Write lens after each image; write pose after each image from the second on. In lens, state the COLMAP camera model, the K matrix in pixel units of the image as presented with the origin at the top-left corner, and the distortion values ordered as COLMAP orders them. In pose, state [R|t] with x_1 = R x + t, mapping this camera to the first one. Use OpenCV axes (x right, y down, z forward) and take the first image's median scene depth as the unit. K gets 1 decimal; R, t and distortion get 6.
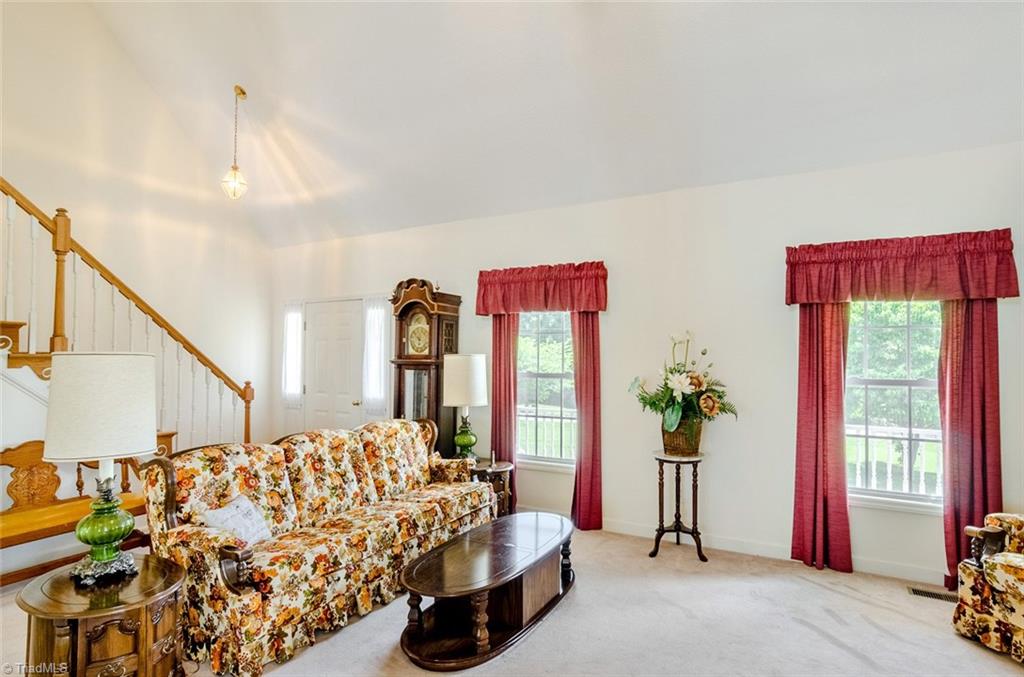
lens RADIAL K [[541.6, 0, 512.0], [0, 541.6, 338.5], [0, 0, 1]] dist [-0.060673, 0.030514]
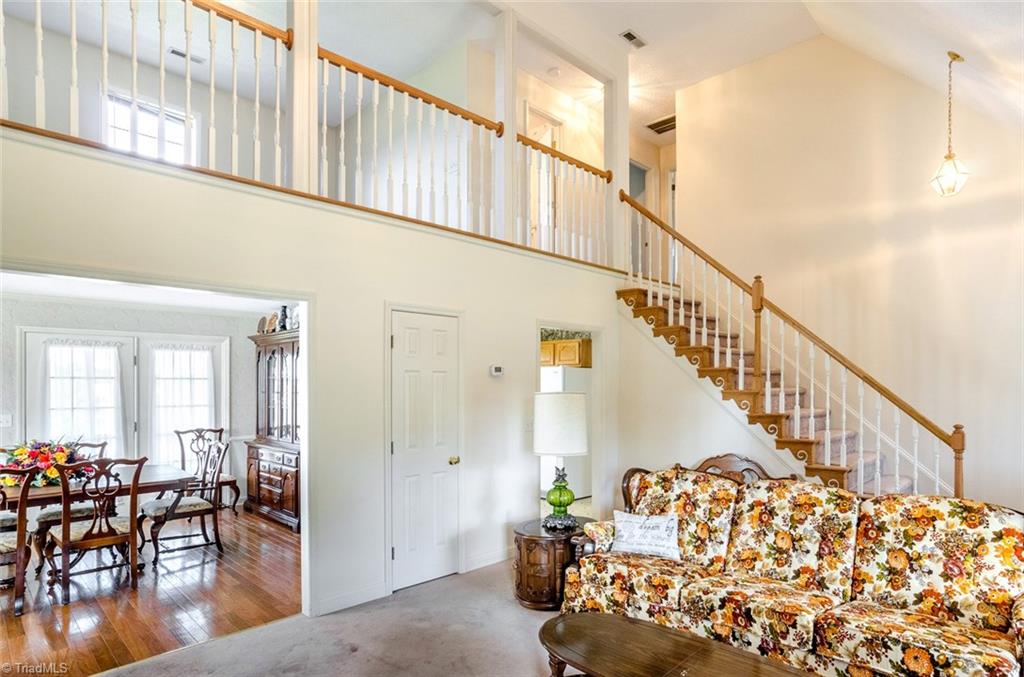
lens RADIAL K [[553.6, 0, 521.0], [0, 553.6, 359.2], [0, 0, 1]] dist [-0.040675, 0.034246]
pose [[-0.229050, -0.043513, -0.972442, 0.602379], [0.035661, 0.997955, -0.053054, 0.006125], [0.972761, -0.046830, -0.227030, 0.776102]]
